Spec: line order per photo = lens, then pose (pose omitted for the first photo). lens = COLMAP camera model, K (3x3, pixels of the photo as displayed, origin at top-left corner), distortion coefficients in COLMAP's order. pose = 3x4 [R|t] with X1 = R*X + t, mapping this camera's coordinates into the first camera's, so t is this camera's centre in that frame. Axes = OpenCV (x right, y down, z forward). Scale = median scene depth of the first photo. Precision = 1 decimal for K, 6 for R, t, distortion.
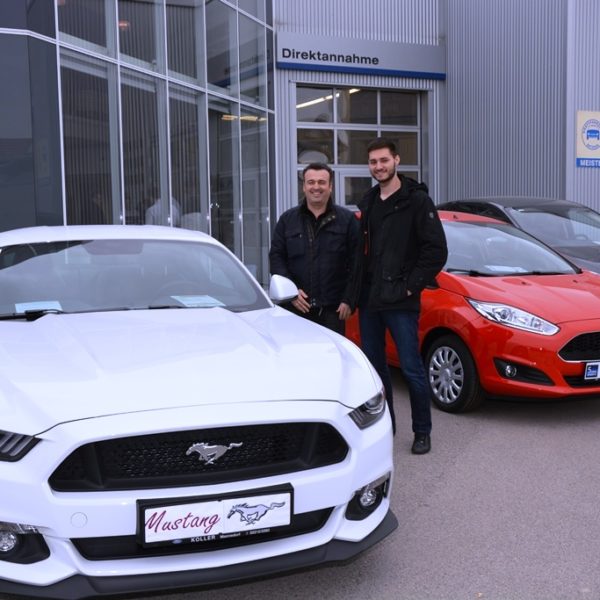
lens RADIAL K [[851.7, 0, 301.7], [0, 851.7, 295.8], [0, 0, 1]] dist [-0.006581, 0.000000]
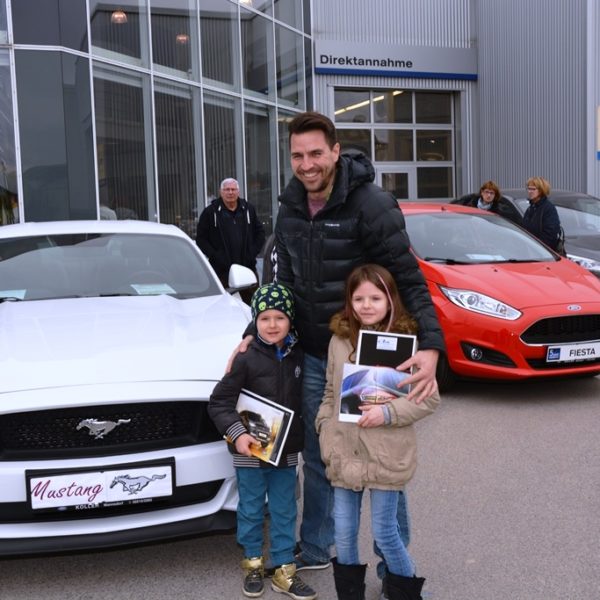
lens RADIAL K [[787.9, 0, 298.4], [0, 787.9, 302.1], [0, 0, 1]] dist [-0.040505, 0.000000]
pose [[0.996461, -0.005472, -0.083881, 0.108594], [0.007215, 0.999764, 0.020492, 0.002590], [0.083750, -0.021025, 0.996265, 0.013980]]
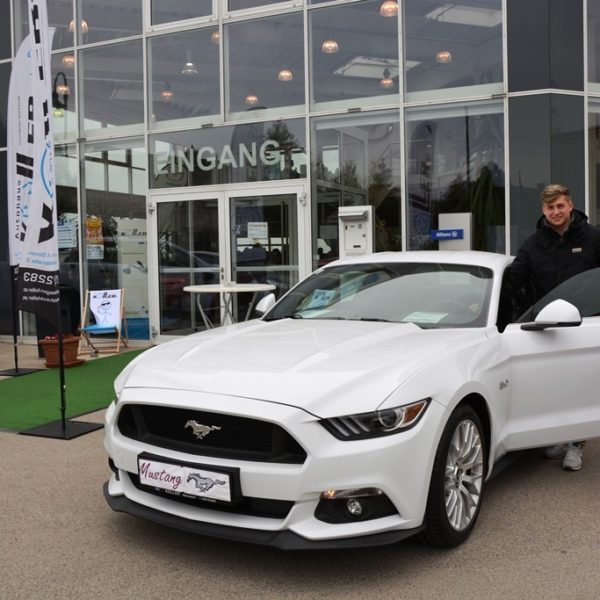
lens RADIAL K [[716.8, 0, 300.6], [0, 716.8, 301.9], [0, 0, 1]] dist [-0.103063, 0.000000]
pose [[0.627991, 0.036035, -0.777386, 0.377908], [-0.048544, 0.998796, 0.007084, -0.008986], [0.776705, 0.033289, 0.628985, 0.212141]]
